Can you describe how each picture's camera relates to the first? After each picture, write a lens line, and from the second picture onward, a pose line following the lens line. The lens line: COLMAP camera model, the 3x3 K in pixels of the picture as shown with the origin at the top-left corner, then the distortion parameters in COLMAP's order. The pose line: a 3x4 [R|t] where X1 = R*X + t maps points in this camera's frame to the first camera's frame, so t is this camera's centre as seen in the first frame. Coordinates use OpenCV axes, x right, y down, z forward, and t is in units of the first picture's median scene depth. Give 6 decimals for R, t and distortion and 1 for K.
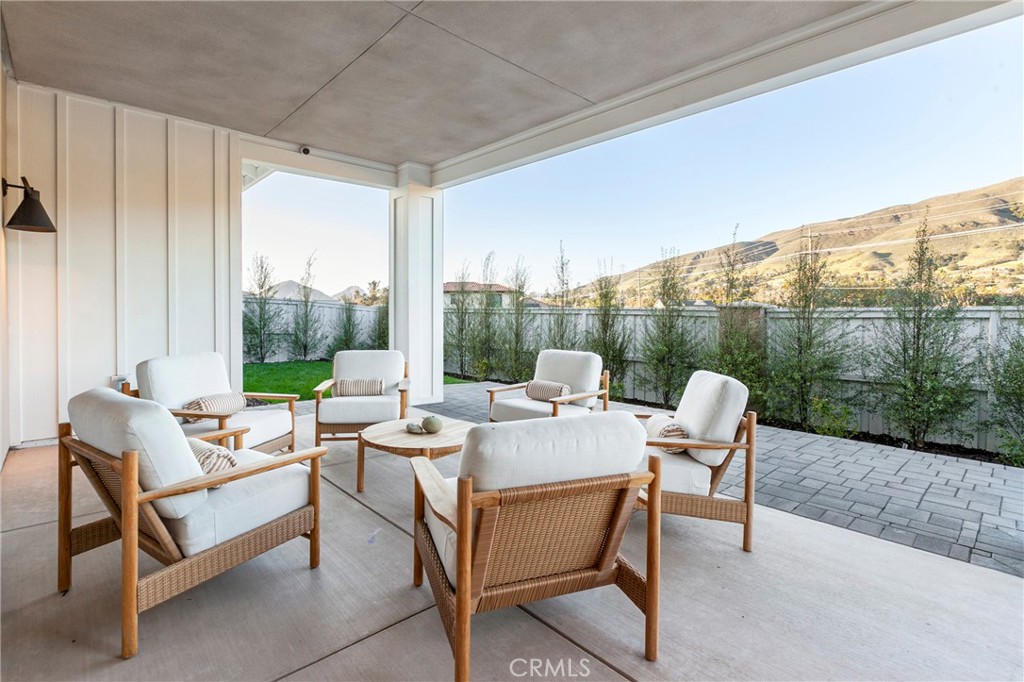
lens RADIAL K [[480.4, 0, 496.4], [0, 480.4, 318.2], [0, 0, 1]] dist [-0.005685, -0.000427]
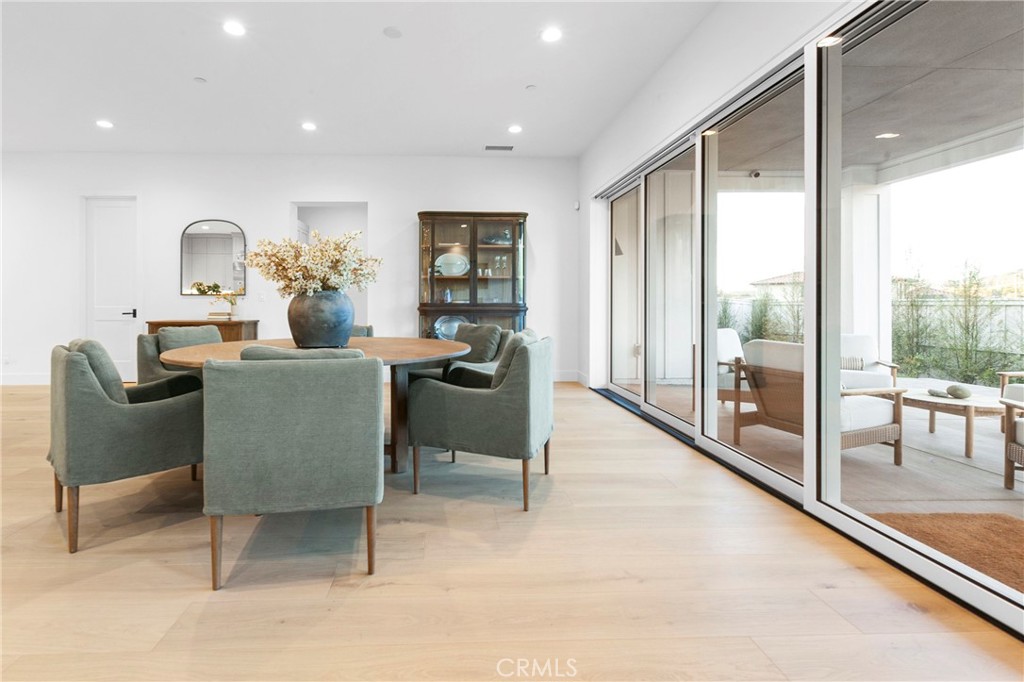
lens RADIAL K [[468.5, 0, 469.2], [0, 468.5, 304.8], [0, 0, 1]] dist [0.007595, -0.000456]
pose [[0.768621, -0.001950, -0.639702, -0.189523], [-0.007999, 0.999888, -0.012659, 0.014037], [0.639655, 0.014847, 0.768519, -0.425415]]
